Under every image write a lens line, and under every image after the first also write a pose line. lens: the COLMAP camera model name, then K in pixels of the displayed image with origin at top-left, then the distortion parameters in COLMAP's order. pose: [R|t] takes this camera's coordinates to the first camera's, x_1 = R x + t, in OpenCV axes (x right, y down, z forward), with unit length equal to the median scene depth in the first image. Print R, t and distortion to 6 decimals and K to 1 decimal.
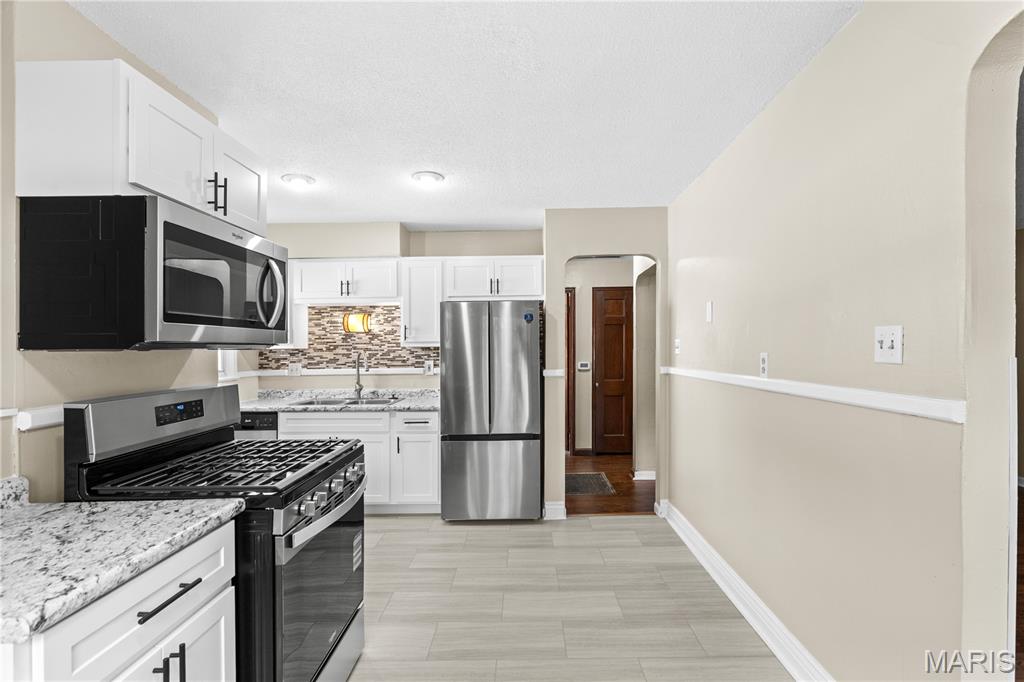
lens RADIAL K [[500.5, 0, 520.4], [0, 500.5, 349.9], [0, 0, 1]] dist [-0.000889, -0.000022]
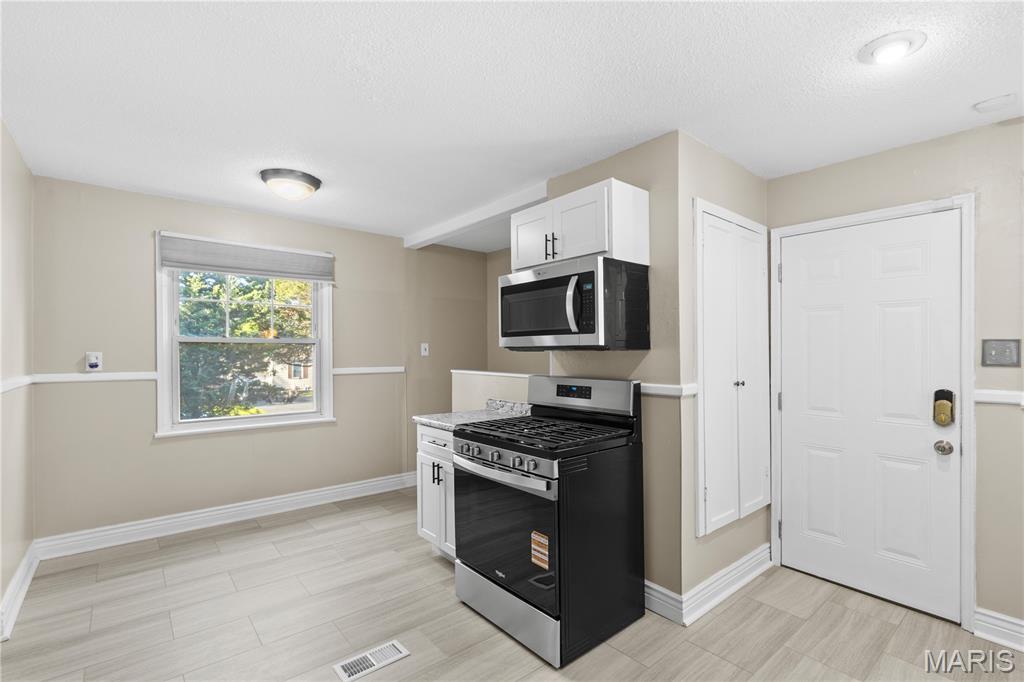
lens RADIAL K [[463.4, 0, 508.6], [0, 463.4, 353.5], [0, 0, 1]] dist [0.001480, -0.000369]
pose [[-0.760797, 0.008982, -0.648927, 0.165508], [0.001324, 0.999924, 0.012288, -0.004047], [0.648988, 0.008489, -0.760751, 0.836955]]
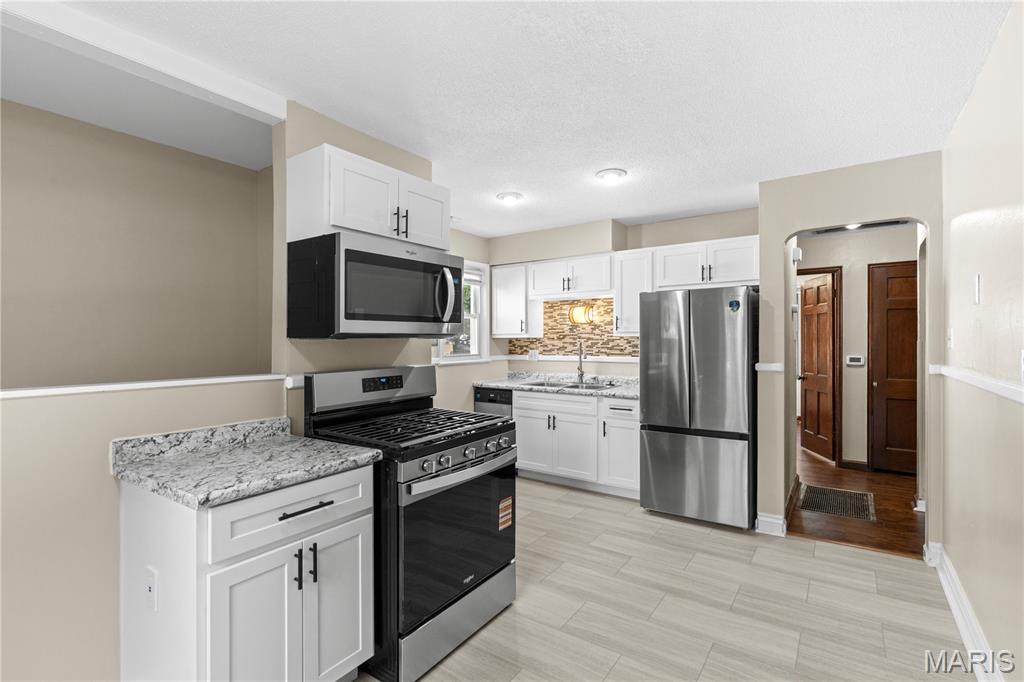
lens RADIAL K [[474.3, 0, 510.7], [0, 474.3, 336.8], [0, 0, 1]] dist [0.002993, -0.000218]
pose [[0.824443, 0.005223, -0.565920, 0.152250], [-0.007375, 0.999972, -0.001515, -0.002452], [0.565896, 0.005423, 0.824459, 0.050767]]
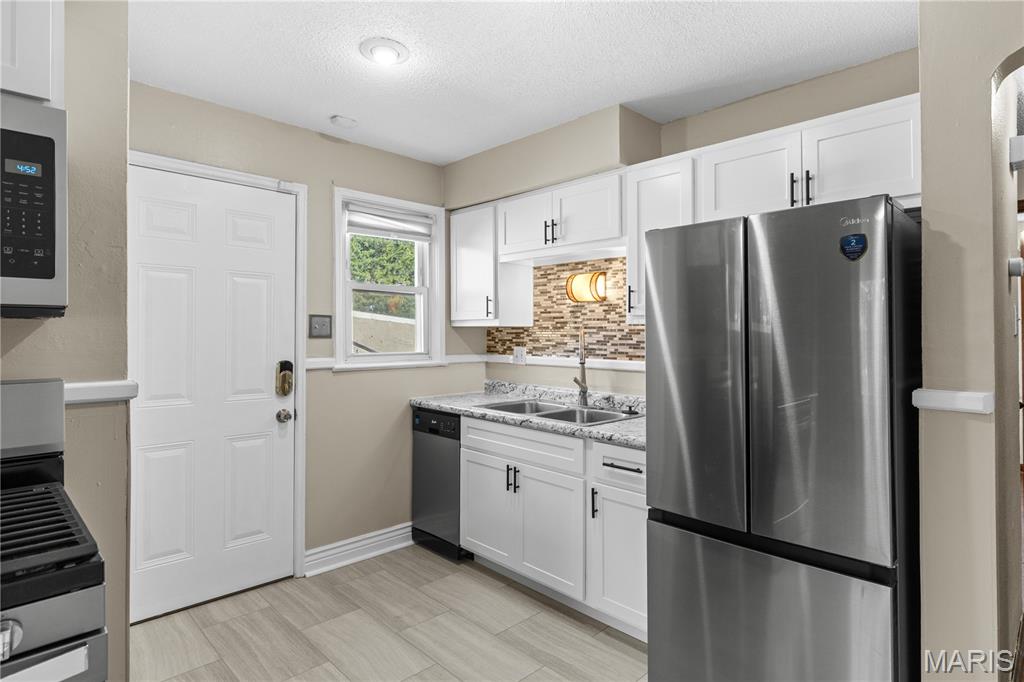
lens RADIAL K [[552.1, 0, 514.2], [0, 552.1, 317.5], [0, 0, 1]] dist [0.011360, -0.000016]
pose [[0.708718, -0.002674, -0.705487, 0.115541], [-0.016126, 0.999670, -0.019989, 0.000728], [0.705308, 0.025543, 0.708441, 0.474055]]
